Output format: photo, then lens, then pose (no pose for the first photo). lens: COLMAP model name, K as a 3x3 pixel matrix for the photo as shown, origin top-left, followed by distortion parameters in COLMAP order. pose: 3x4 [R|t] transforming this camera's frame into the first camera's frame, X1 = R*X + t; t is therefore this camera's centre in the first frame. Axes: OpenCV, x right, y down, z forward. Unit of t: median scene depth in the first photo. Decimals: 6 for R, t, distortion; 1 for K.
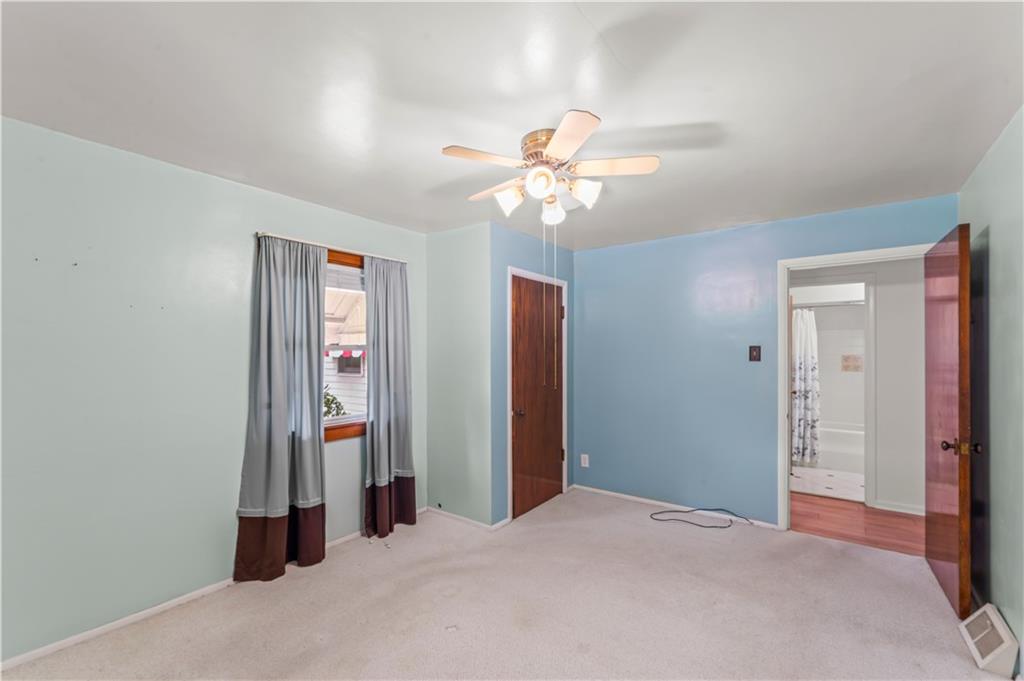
lens RADIAL K [[449.6, 0, 512.8], [0, 449.6, 345.7], [0, 0, 1]] dist [0.001400, 0.000204]
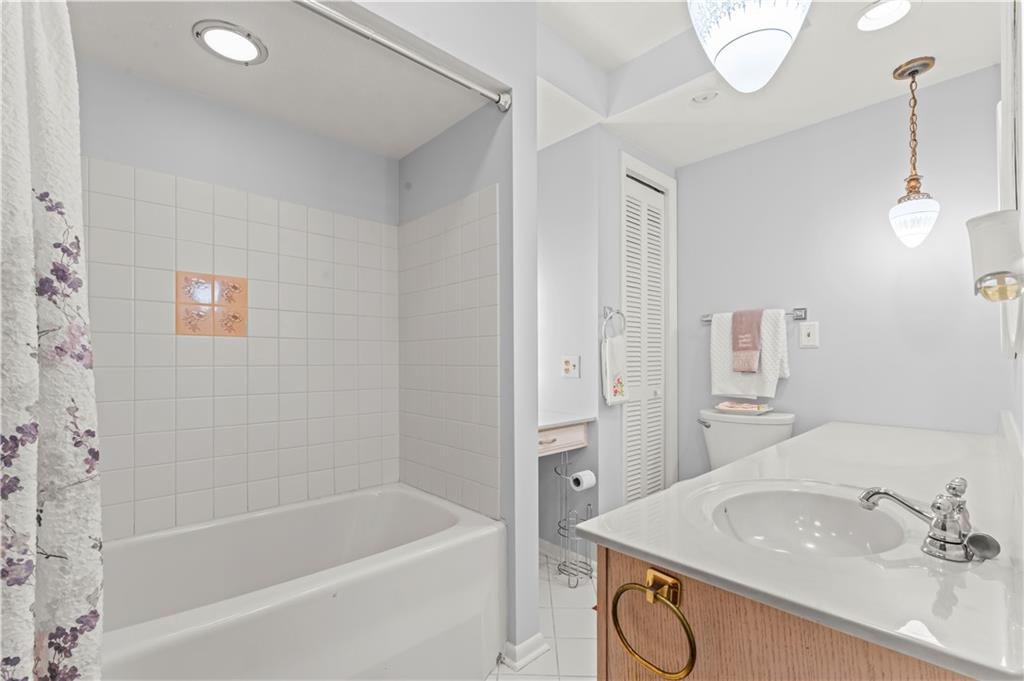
lens RADIAL K [[449.6, 0, 513.2], [0, 449.6, 343.5], [0, 0, 1]] dist [0.001400, 0.000204]
pose [[0.203244, 0.001888, 0.979126, 0.555598], [0.002069, 0.999995, -0.002358, 0.072214], [-0.979126, 0.002505, 0.203239, 0.824613]]
